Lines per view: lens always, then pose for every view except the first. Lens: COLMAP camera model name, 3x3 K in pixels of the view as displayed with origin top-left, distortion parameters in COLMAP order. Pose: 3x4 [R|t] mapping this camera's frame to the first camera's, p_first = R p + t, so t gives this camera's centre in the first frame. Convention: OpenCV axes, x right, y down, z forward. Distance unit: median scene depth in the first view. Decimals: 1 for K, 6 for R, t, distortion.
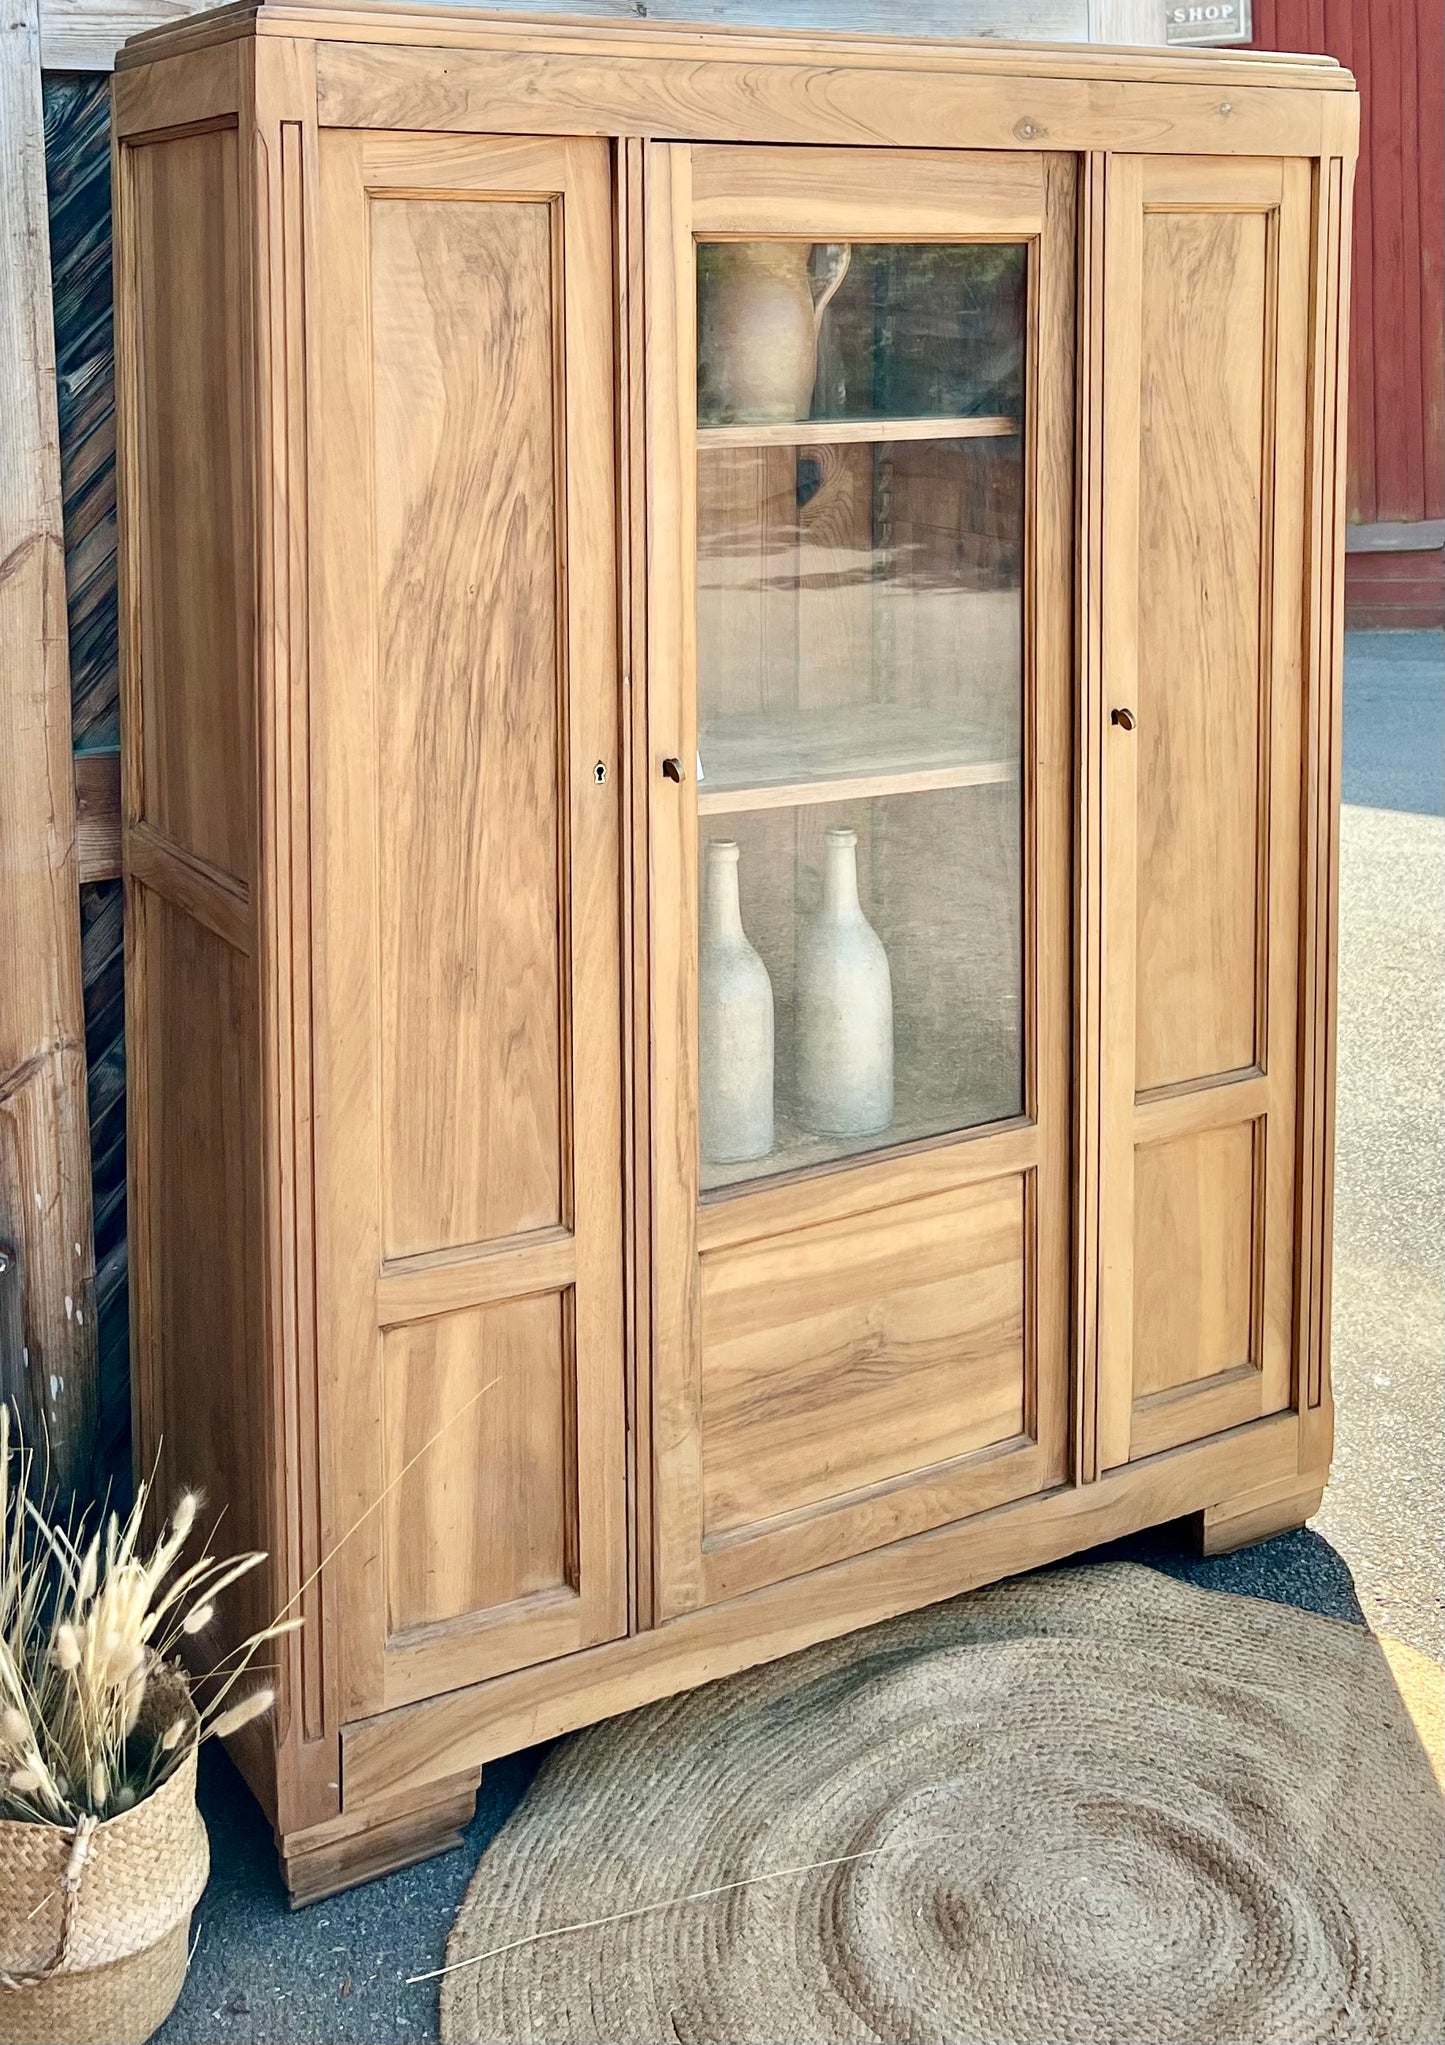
lens RADIAL K [[2382.7, 0, 708.9], [0, 2382.7, 1027.9], [0, 0, 1]] dist [0.002946, 0.000000]
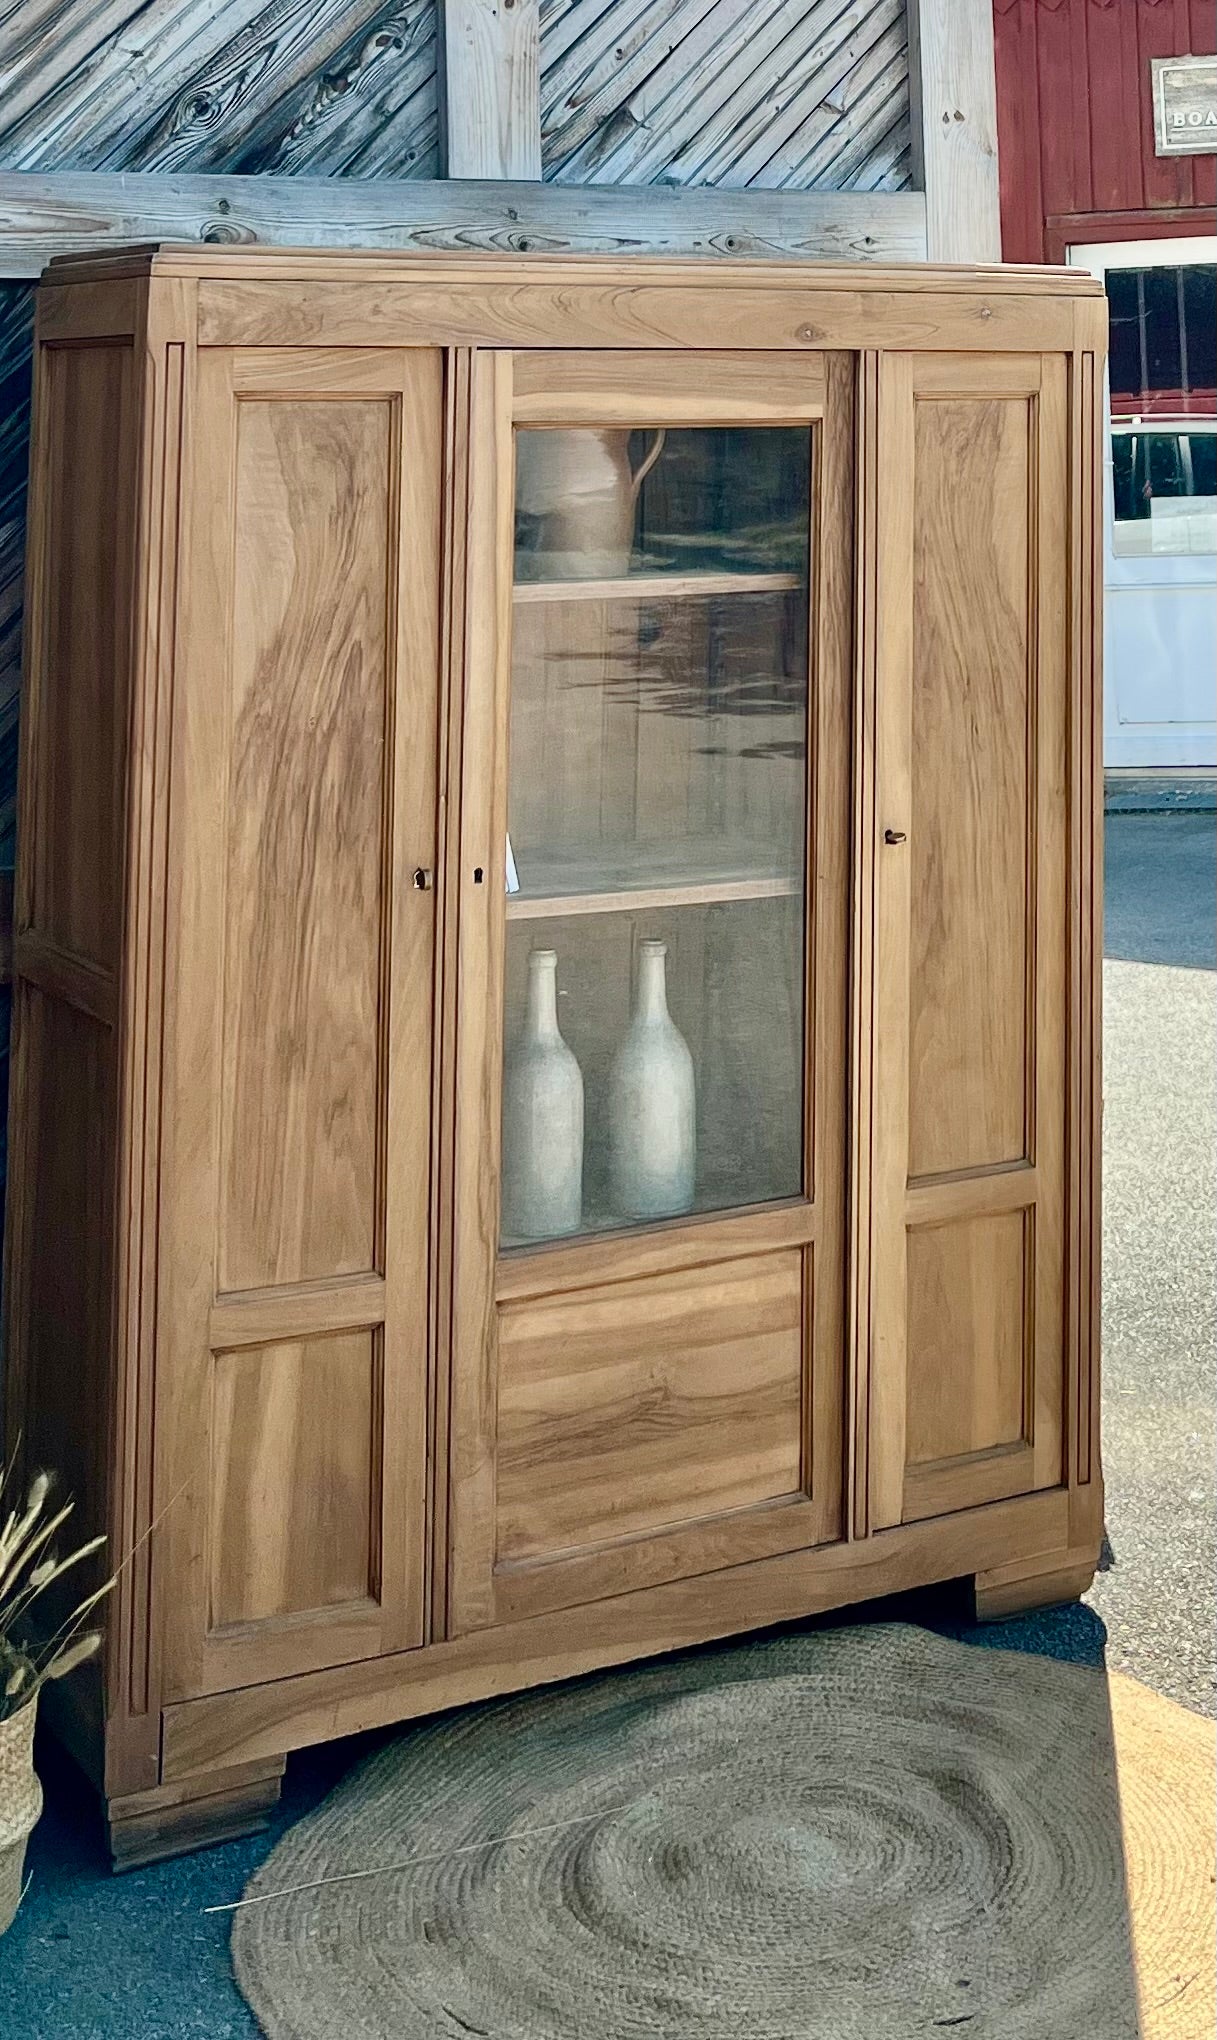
lens RADIAL K [[3036.3, 0, 618.9], [0, 3036.3, 1025.1], [0, 0, 1]] dist [-0.003081, 0.000000]
pose [[0.999473, 0.030868, -0.010027, 0.065177], [-0.031261, 0.998637, -0.041791, 0.021987], [0.008723, 0.042083, 0.999076, -0.447990]]
